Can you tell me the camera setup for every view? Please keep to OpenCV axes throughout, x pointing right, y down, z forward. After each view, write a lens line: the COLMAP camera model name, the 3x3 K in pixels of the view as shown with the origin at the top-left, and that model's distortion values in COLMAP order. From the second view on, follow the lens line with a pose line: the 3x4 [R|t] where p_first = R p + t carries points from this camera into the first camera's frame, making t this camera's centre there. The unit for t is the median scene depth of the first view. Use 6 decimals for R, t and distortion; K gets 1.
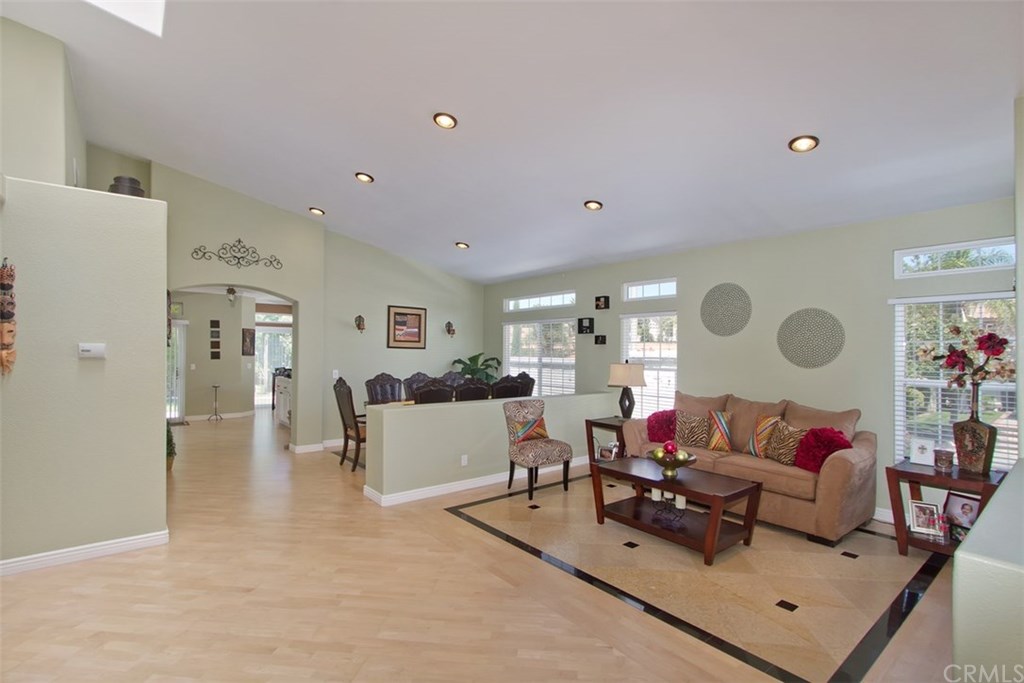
lens RADIAL K [[486.2, 0, 511.4], [0, 486.2, 351.6], [0, 0, 1]] dist [0.000211, 0.000330]
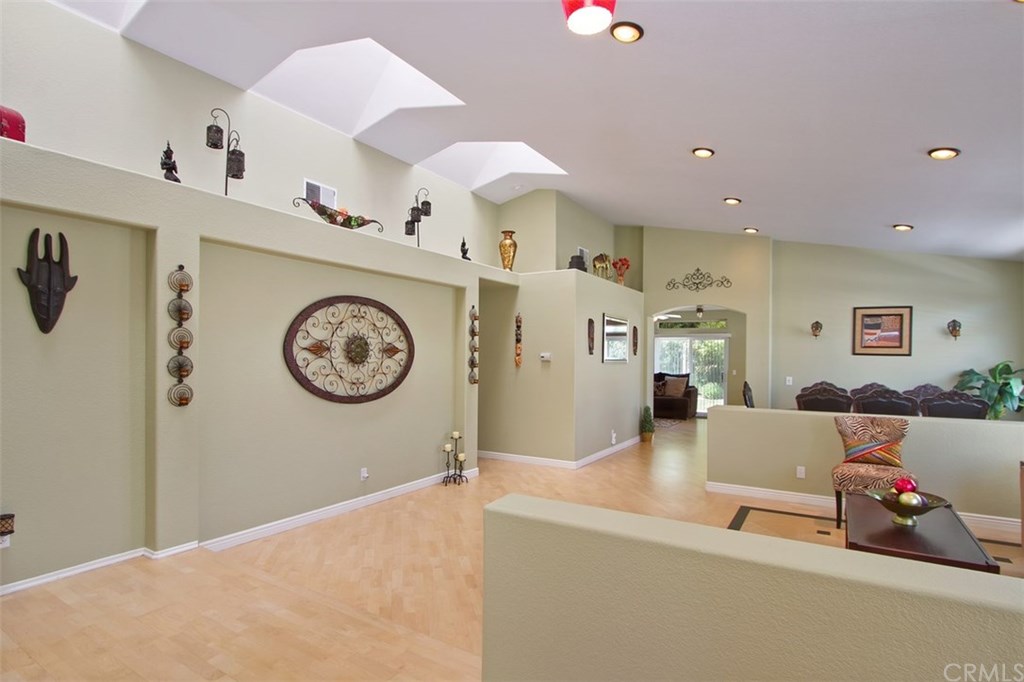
lens RADIAL K [[524.9, 0, 514.6], [0, 524.9, 362.6], [0, 0, 1]] dist [-0.001168, -0.000168]
pose [[0.334212, 0.006664, -0.942474, 0.449217], [-0.004291, 0.999975, 0.005550, 0.003962], [0.942488, 0.002189, 0.334232, 0.086550]]
